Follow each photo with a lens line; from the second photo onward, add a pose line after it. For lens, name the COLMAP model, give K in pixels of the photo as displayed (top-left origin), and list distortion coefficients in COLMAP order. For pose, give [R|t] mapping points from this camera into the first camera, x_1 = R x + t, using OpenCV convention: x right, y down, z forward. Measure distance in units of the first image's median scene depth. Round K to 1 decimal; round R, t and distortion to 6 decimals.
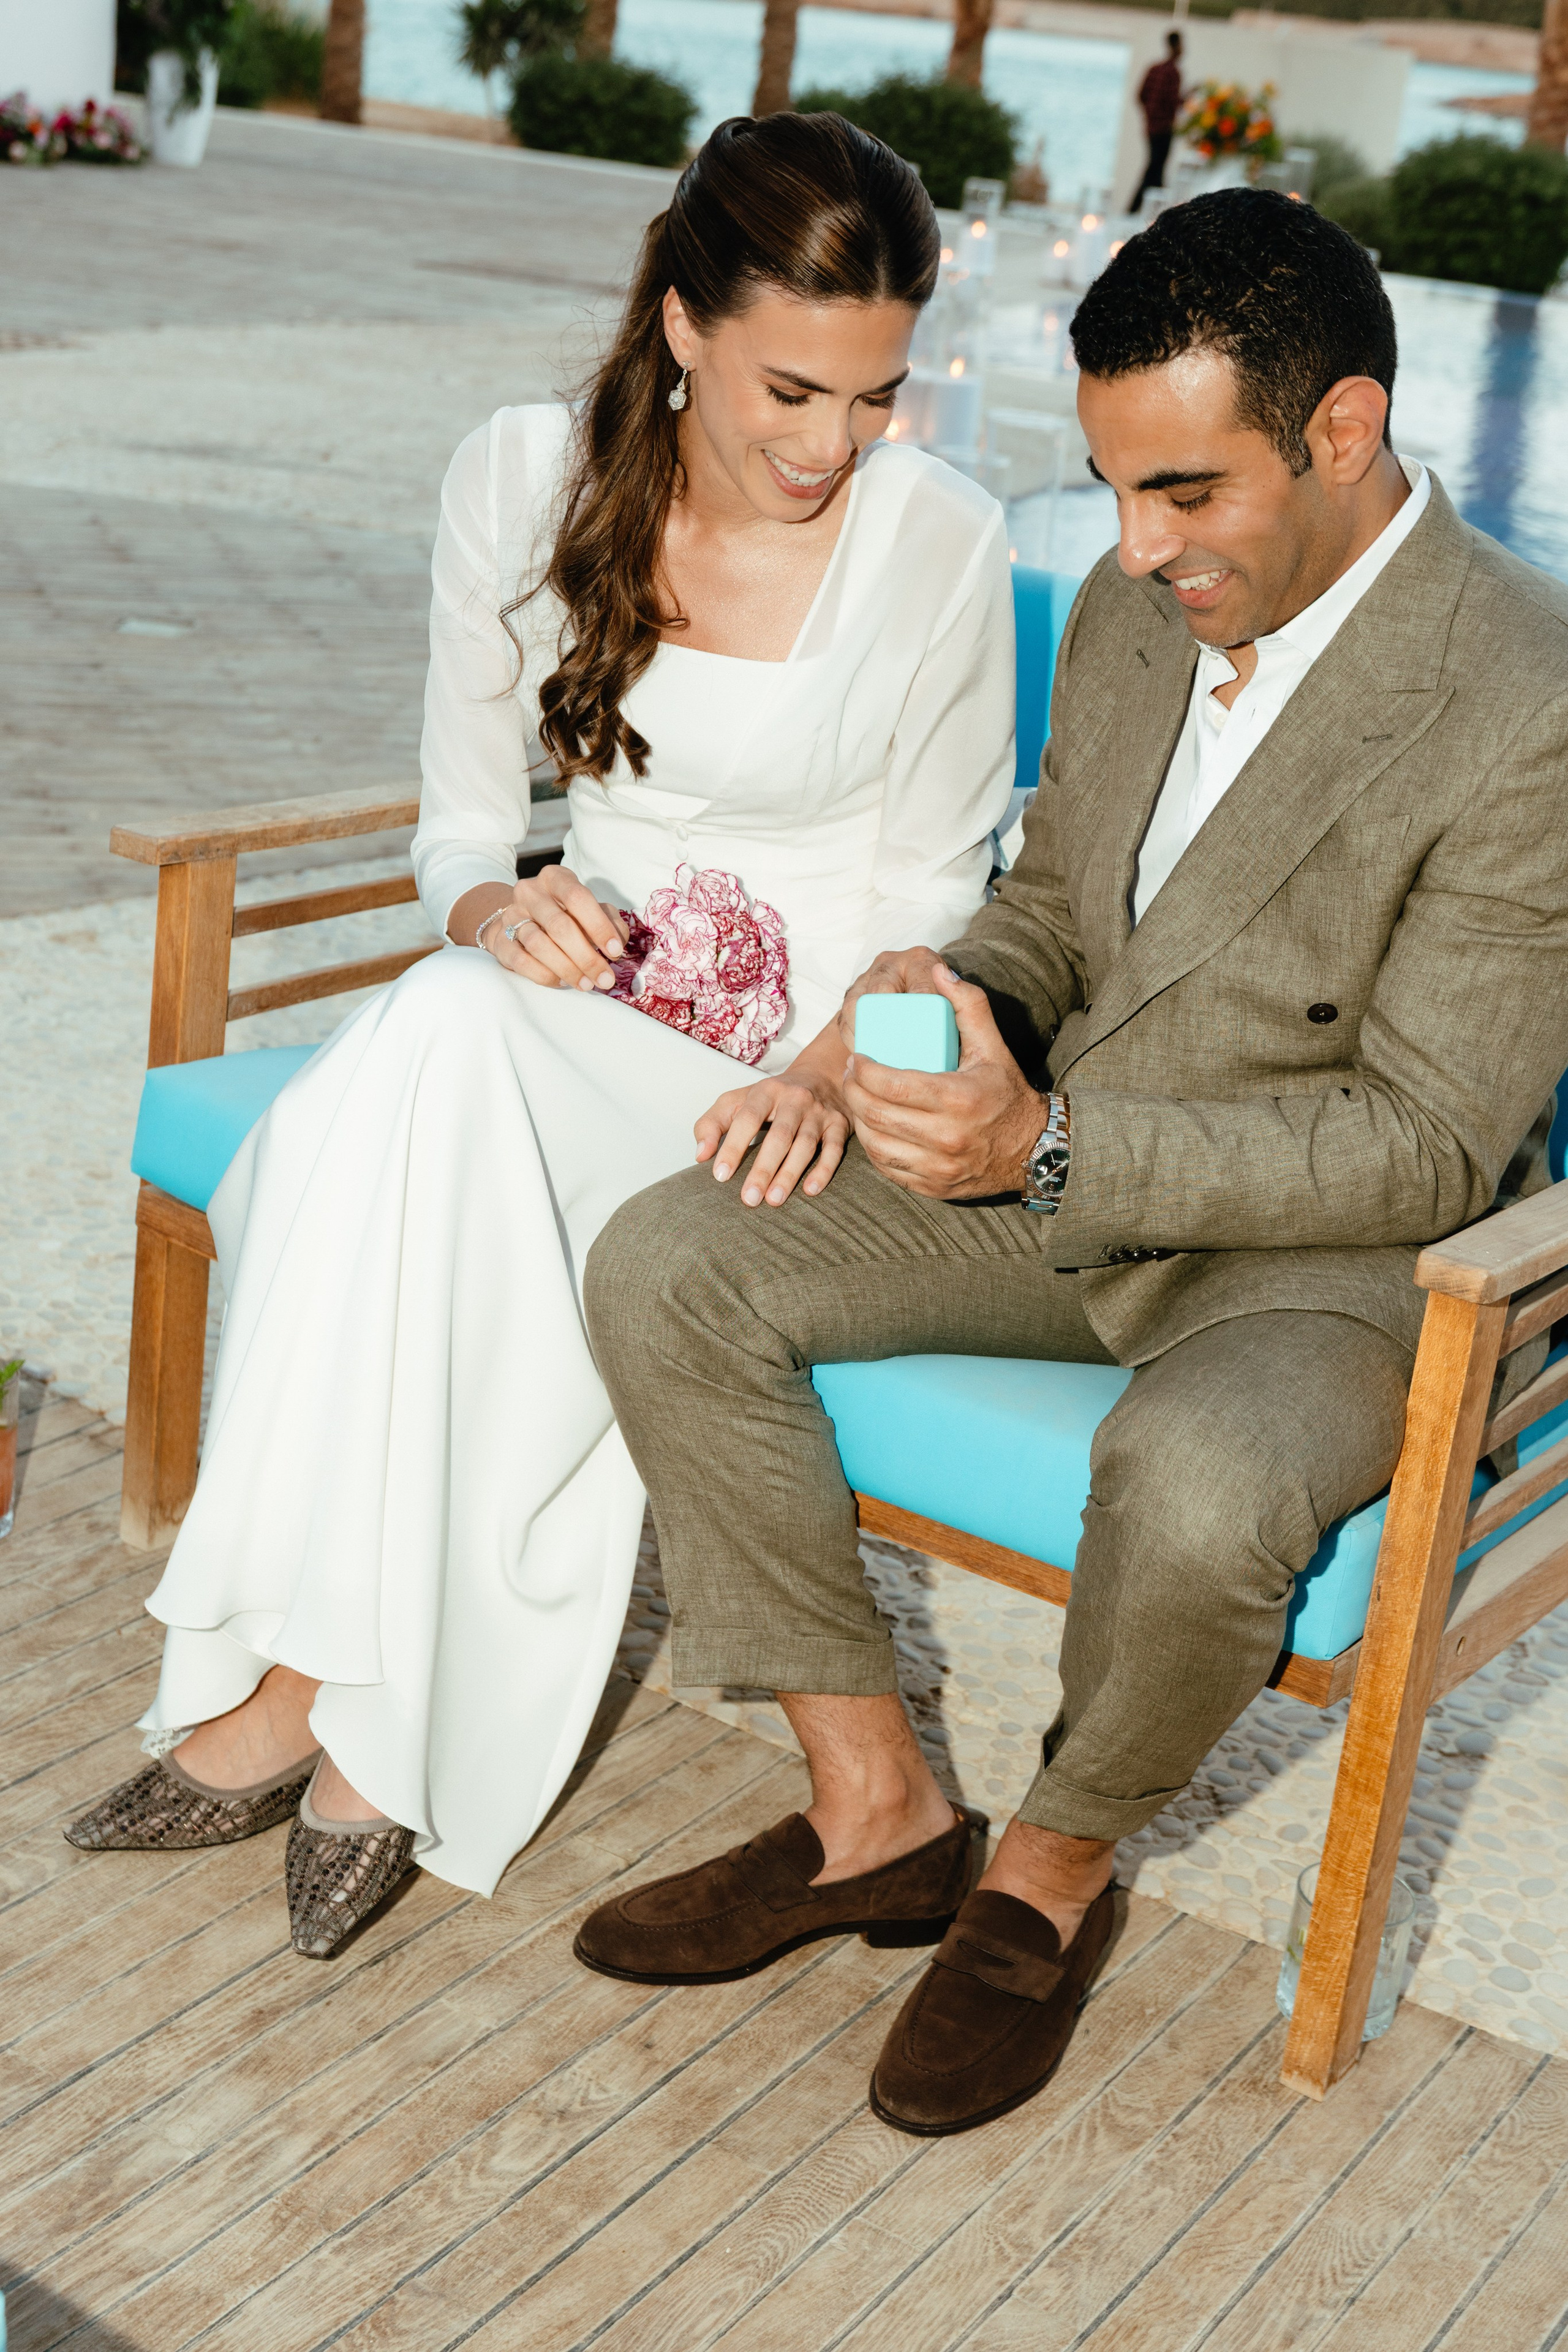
lens RADIAL K [[3274.1, 0, 784.0], [0, 3274.1, 1176.0], [0, 0, 1]] dist [-0.015055, 0.115814]
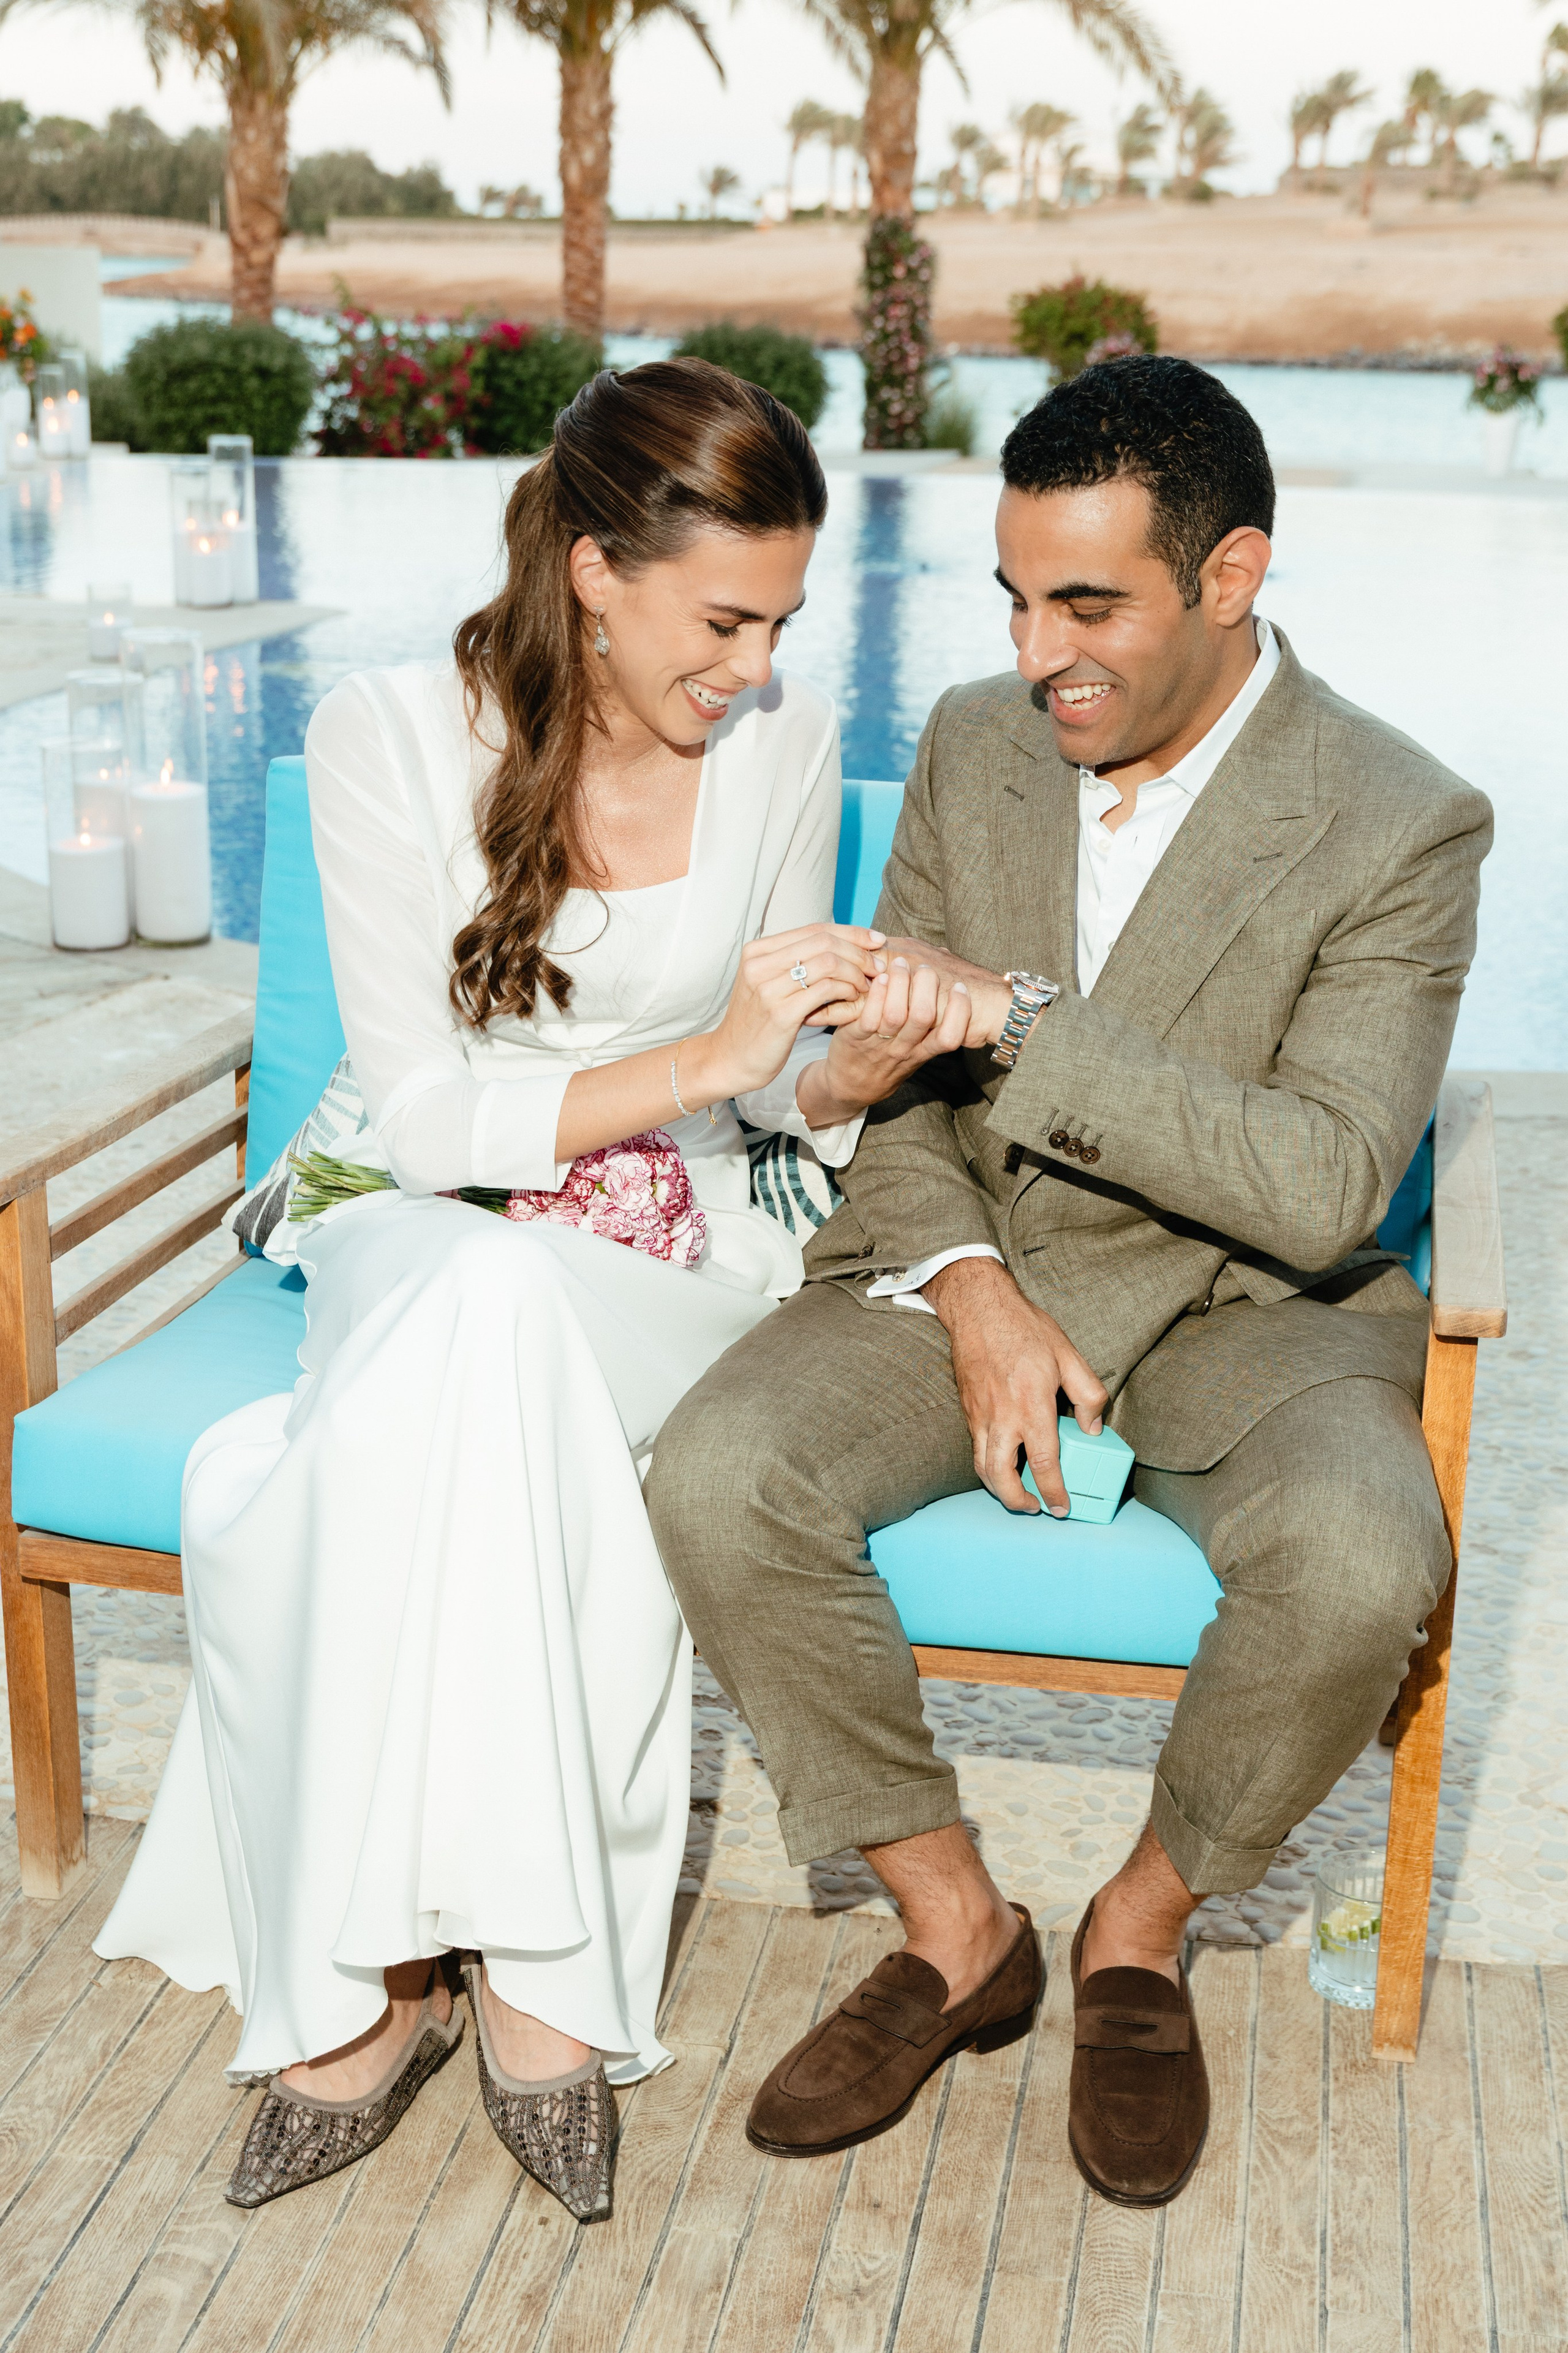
lens RADIAL K [[3067.1, 0, 792.9], [0, 3067.1, 1242.1], [0, 0, 1]] dist [0.021958, -0.035103]
pose [[0.911319, -0.209429, 0.354453, -0.347324], [0.214576, 0.976382, 0.025210, -0.065421], [-0.351362, 0.053083, 0.934734, 0.072372]]
